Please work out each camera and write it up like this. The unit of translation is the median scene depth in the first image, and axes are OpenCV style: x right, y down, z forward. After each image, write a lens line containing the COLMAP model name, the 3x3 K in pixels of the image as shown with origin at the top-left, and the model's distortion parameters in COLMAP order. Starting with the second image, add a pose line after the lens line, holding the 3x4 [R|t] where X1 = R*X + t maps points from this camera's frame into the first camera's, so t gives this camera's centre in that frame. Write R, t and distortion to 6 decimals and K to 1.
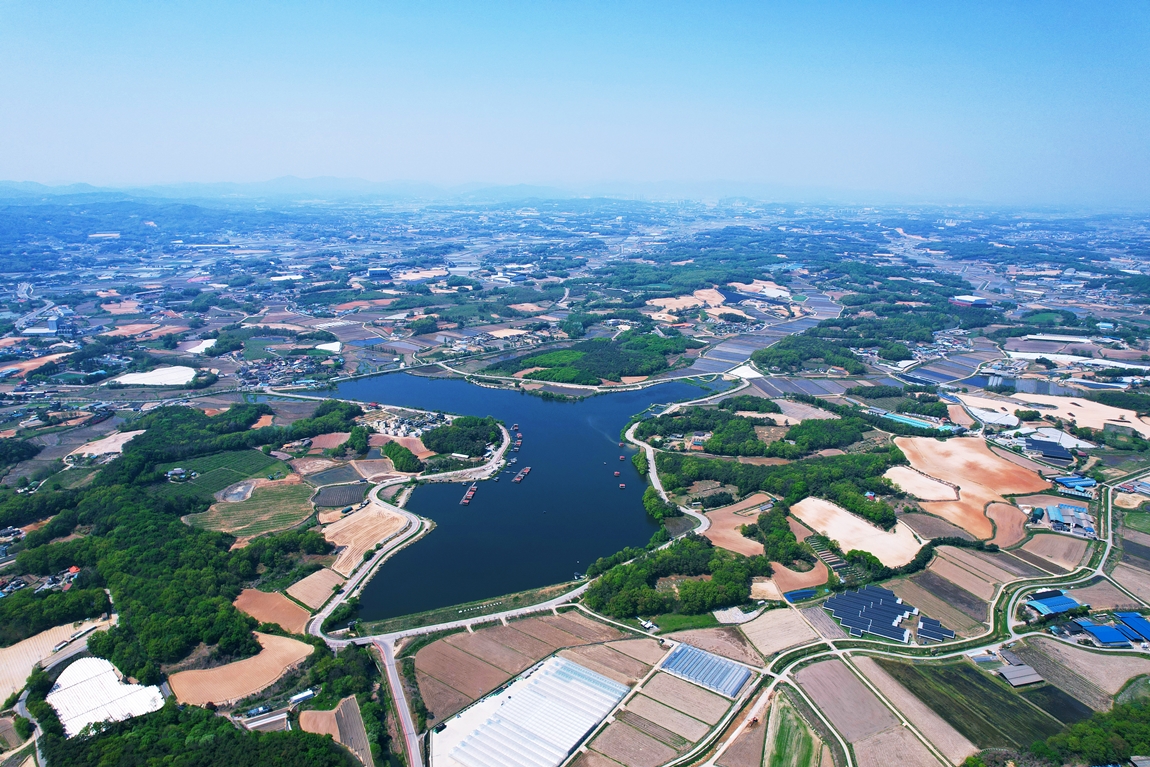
lens RADIAL K [[734.0, 0, 575.0], [0, 734.0, 383.5], [0, 0, 1]] dist [-0.081535, 0.081844]
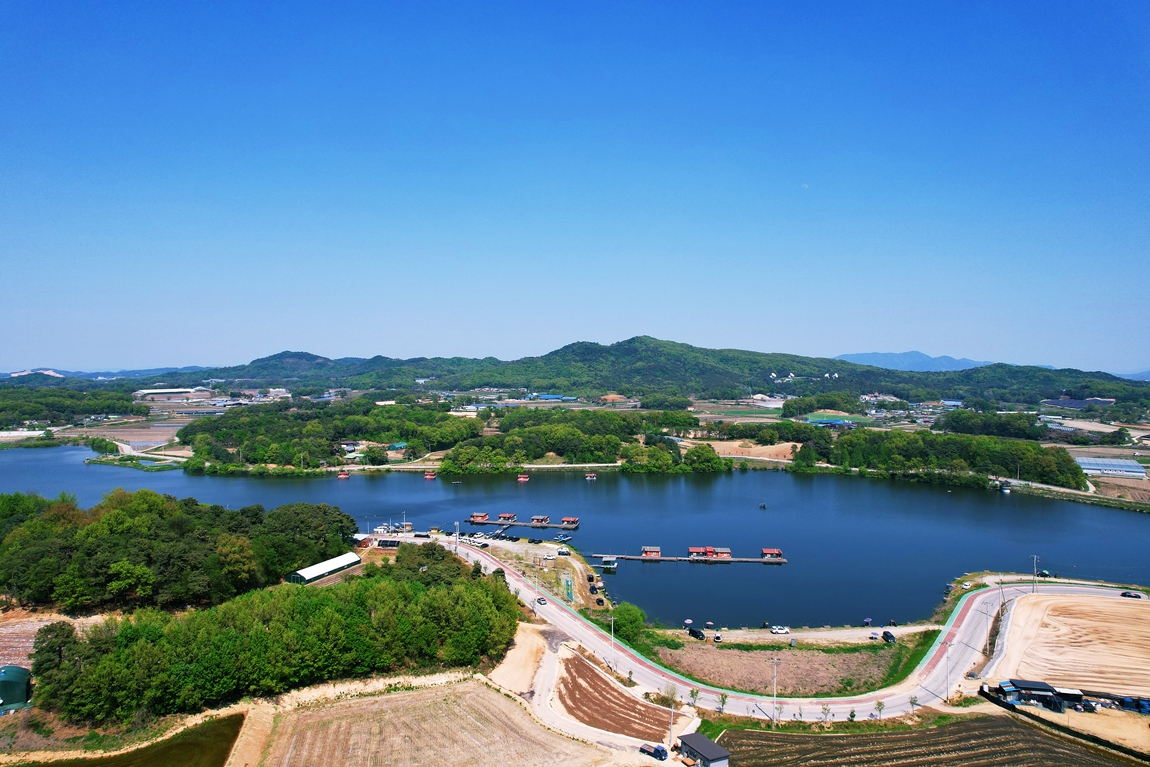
lens RADIAL K [[733.7, 0, 575.0], [0, 733.7, 383.5], [0, 0, 1]] dist [-0.080878, 0.072216]
pose [[-0.030644, -0.024021, 0.999242, -0.375943], [0.267933, 0.962927, 0.031365, 0.059473], [-0.962950, 0.268691, -0.023072, 0.927473]]
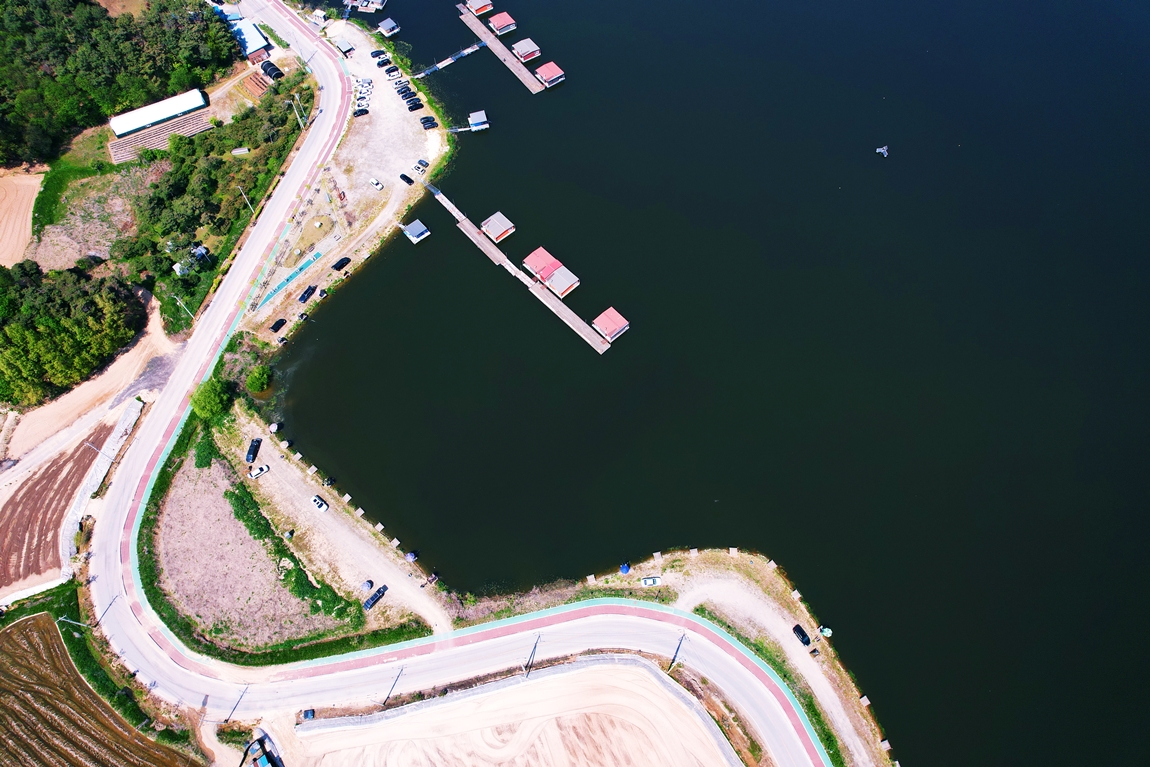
lens RADIAL K [[733.7, 0, 575.0], [0, 733.7, 383.5], [0, 0, 1]] dist [-0.080878, 0.072216]
pose [[0.635705, -0.694984, 0.335969, -0.204996], [0.214278, 0.577001, 0.788134, 0.008127], [-0.741595, -0.429030, 0.515723, 0.781314]]
